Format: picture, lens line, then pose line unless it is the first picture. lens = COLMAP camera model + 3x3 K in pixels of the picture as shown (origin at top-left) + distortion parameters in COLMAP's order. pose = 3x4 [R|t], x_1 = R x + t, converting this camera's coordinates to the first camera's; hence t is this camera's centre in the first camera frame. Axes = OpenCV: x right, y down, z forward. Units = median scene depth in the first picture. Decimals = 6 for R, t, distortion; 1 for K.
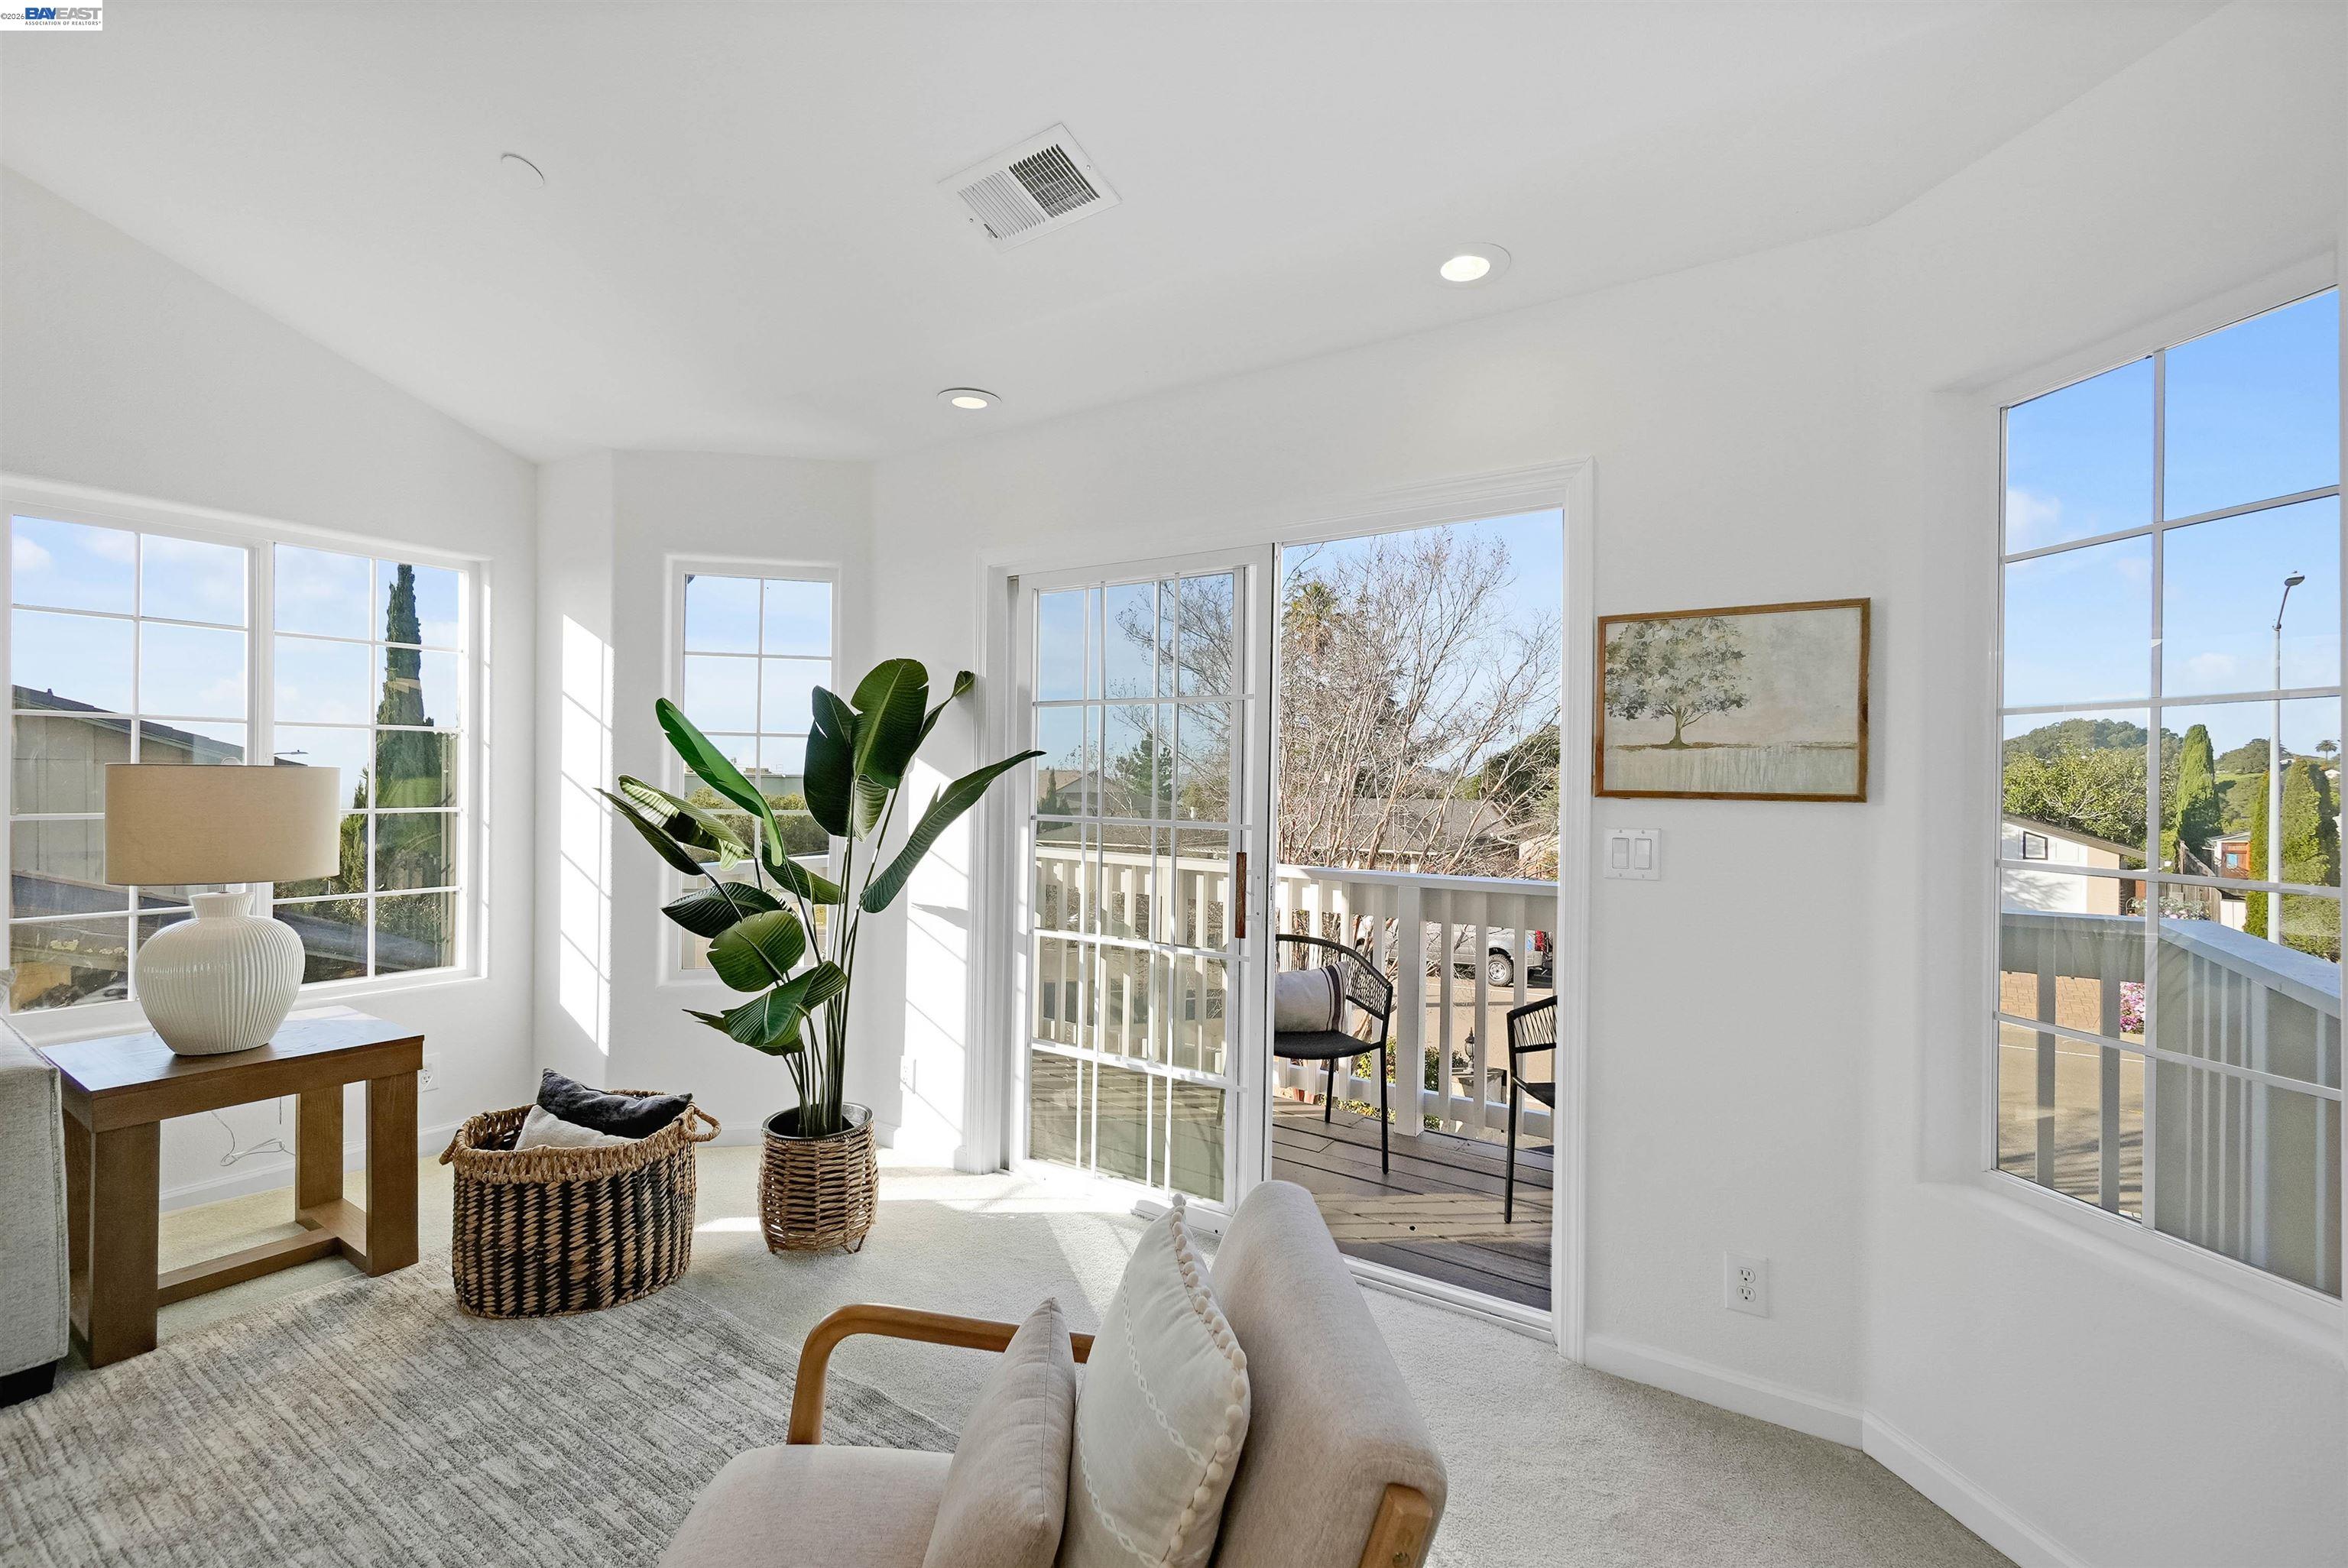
lens RADIAL K [[1024.5, 0, 1164.8], [0, 1024.5, 776.5], [0, 0, 1]] dist [-0.010152, 0.003702]
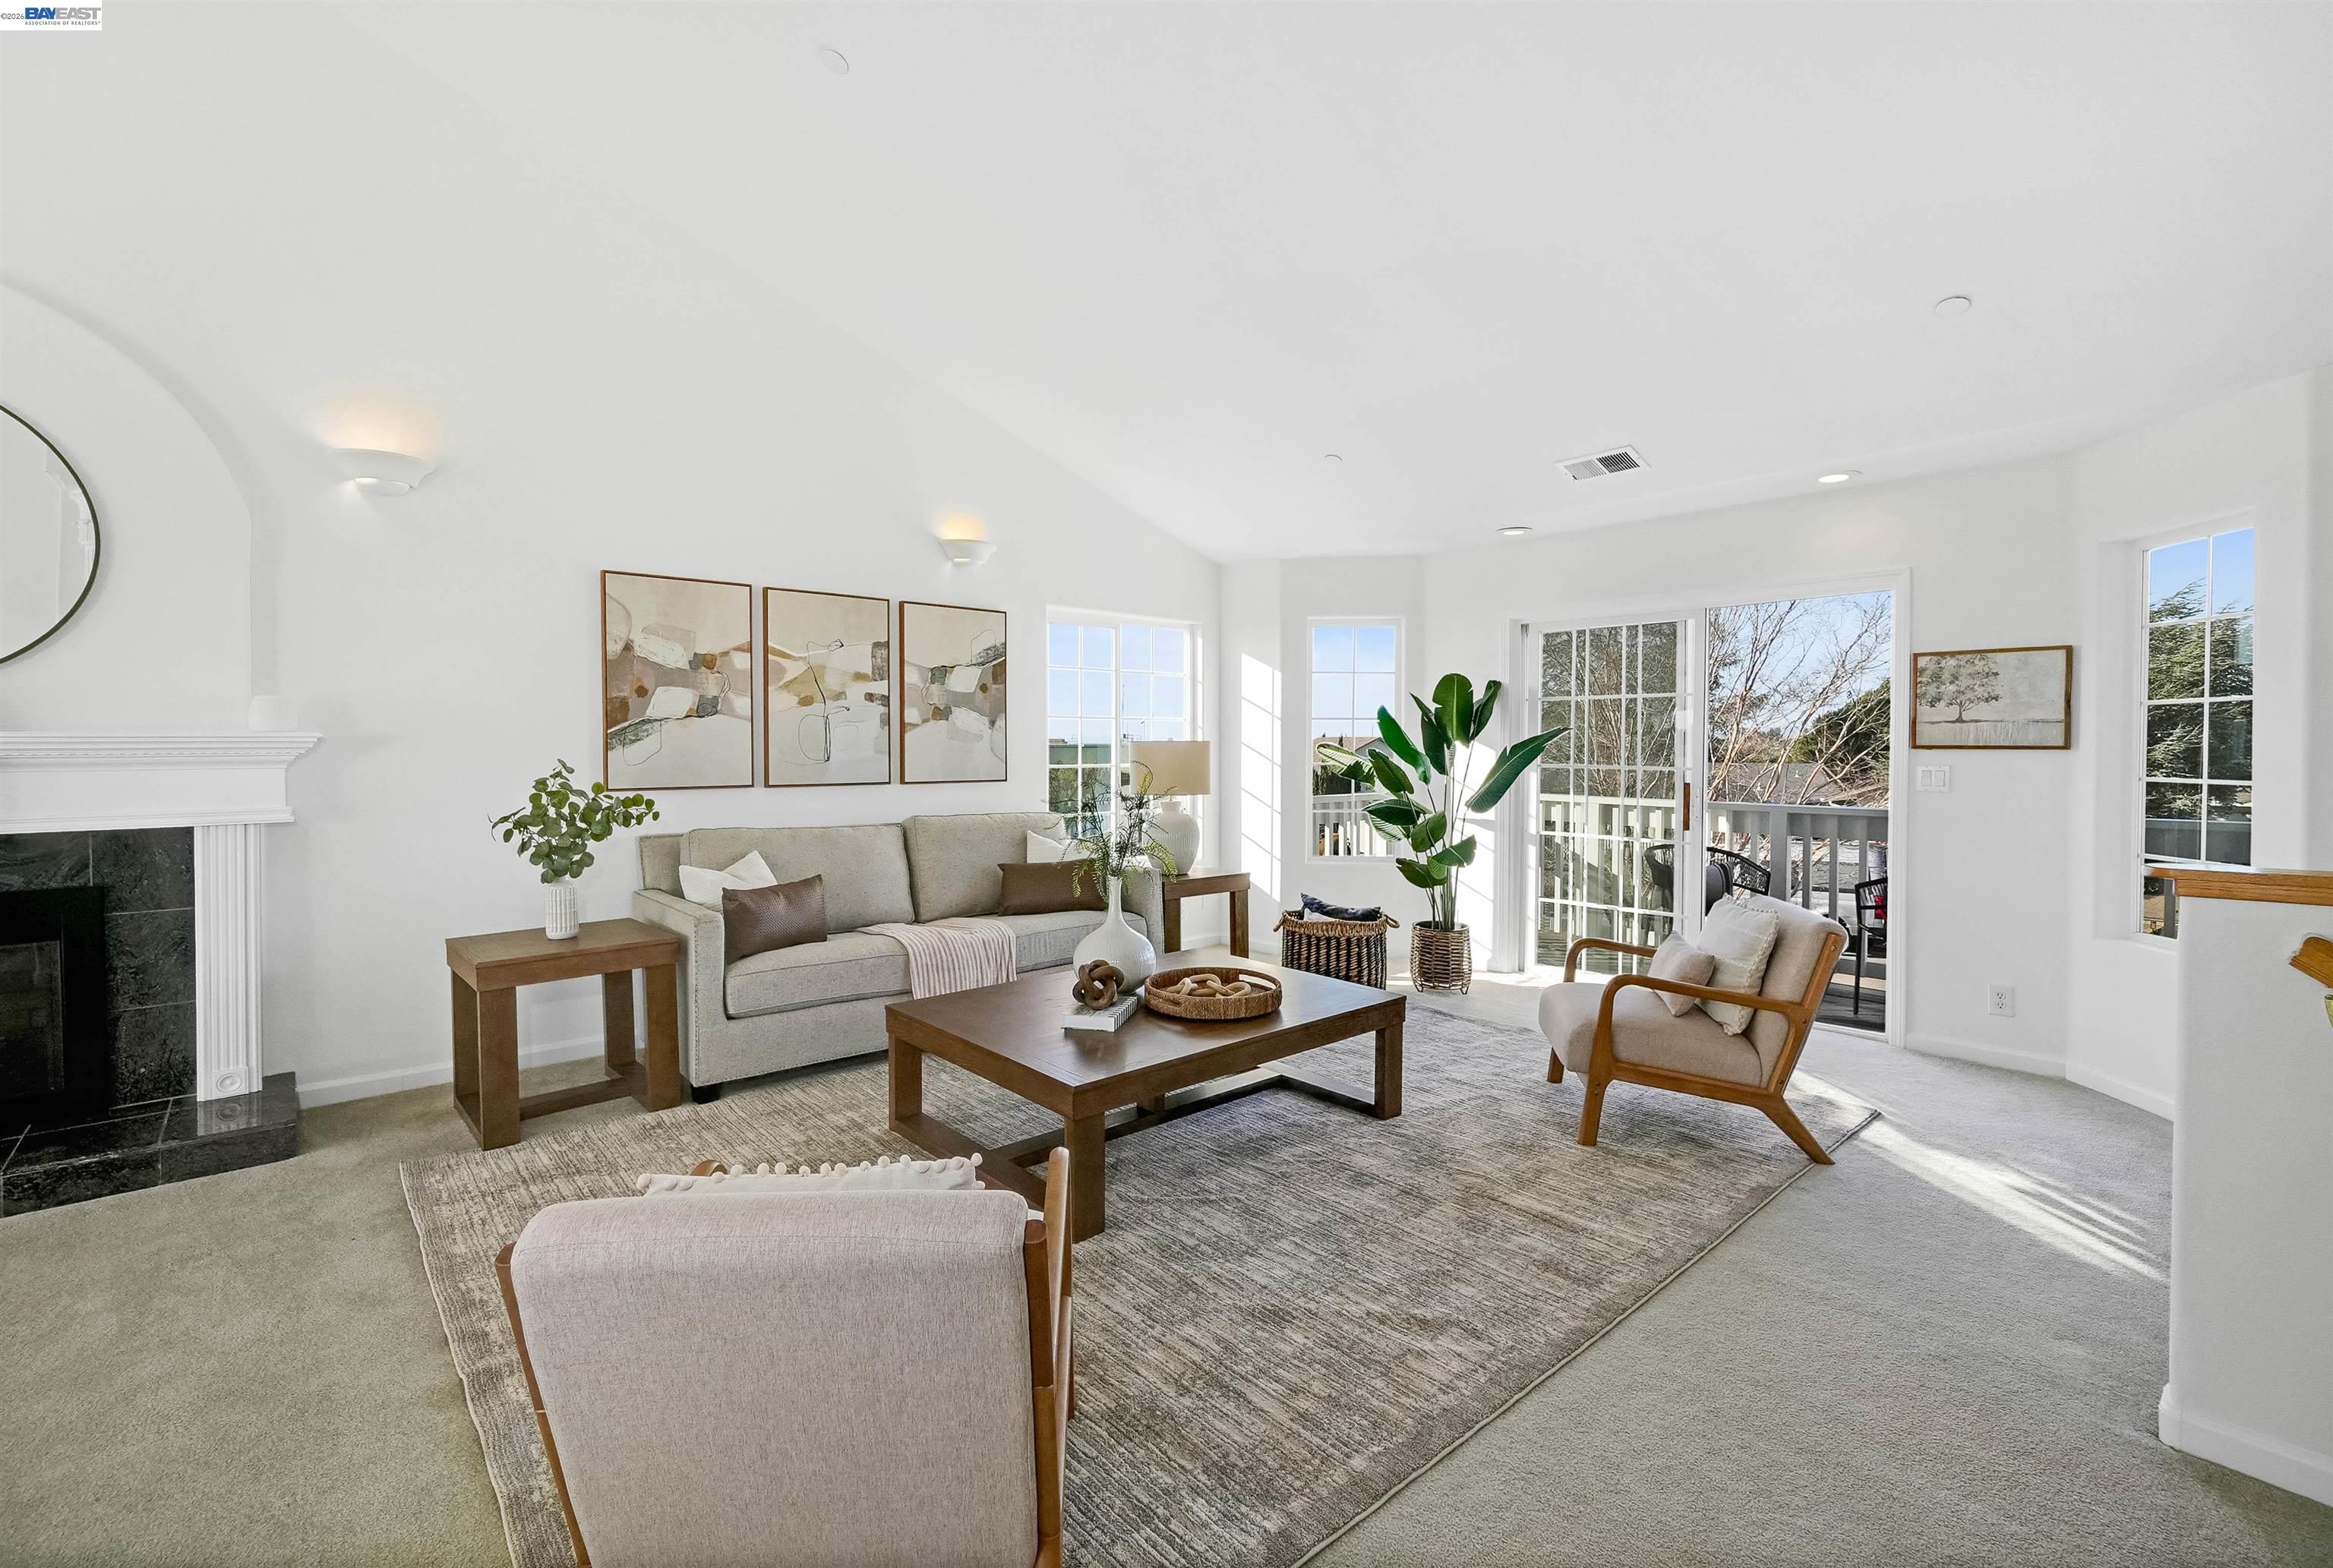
lens RADIAL K [[1027.7, 0, 1160.7], [0, 1027.7, 762.6], [0, 0, 1]] dist [-0.004265, 0.000377]
pose [[0.966207, -0.007065, -0.257671, -0.294065], [0.011768, 0.999791, 0.016715, -0.001482], [0.257499, -0.019182, 0.966088, -0.810253]]
